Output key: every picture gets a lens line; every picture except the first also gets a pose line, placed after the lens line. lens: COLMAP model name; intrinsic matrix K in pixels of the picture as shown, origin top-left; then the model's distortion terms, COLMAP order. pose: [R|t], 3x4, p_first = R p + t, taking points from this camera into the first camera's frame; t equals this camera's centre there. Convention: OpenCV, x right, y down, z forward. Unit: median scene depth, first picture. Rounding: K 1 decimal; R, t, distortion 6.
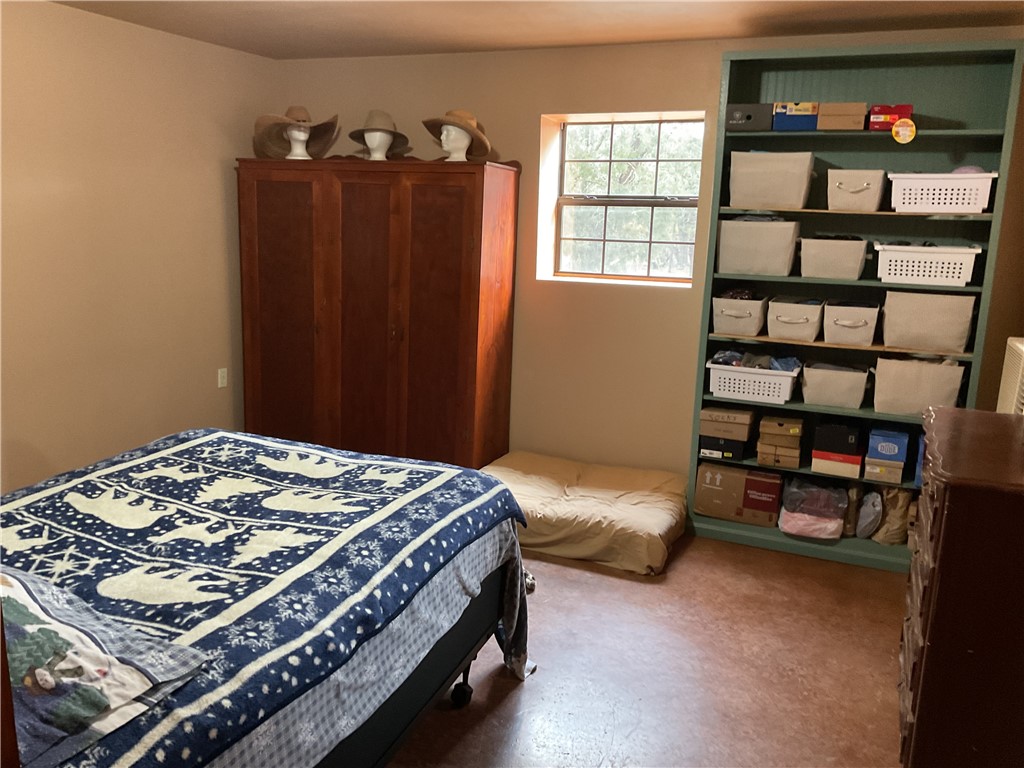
lens RADIAL K [[837.8, 0, 513.5], [0, 837.8, 384.6], [0, 0, 1]] dist [0.061569, -0.076201]
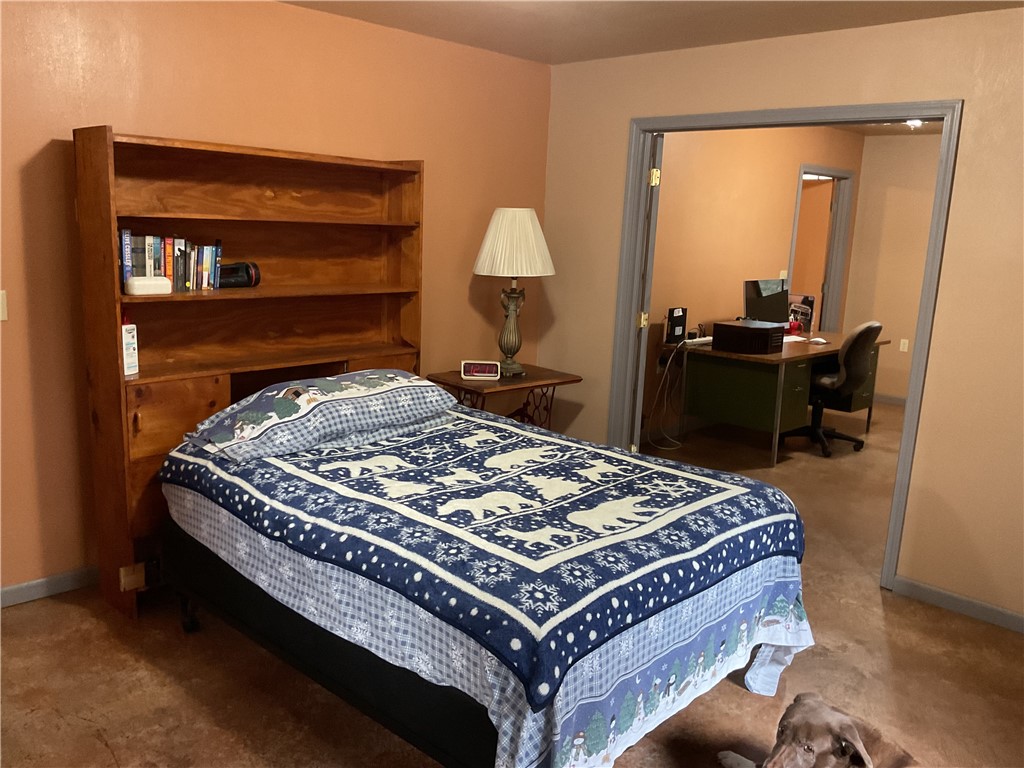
lens RADIAL K [[837.8, 0, 514.0], [0, 837.8, 382.2], [0, 0, 1]] dist [0.061569, -0.076201]
pose [[-0.359751, 0.136179, -0.923057, 0.657280], [-0.236479, 0.943683, 0.231388, -0.239384], [0.902583, 0.301526, -0.307287, 1.253668]]
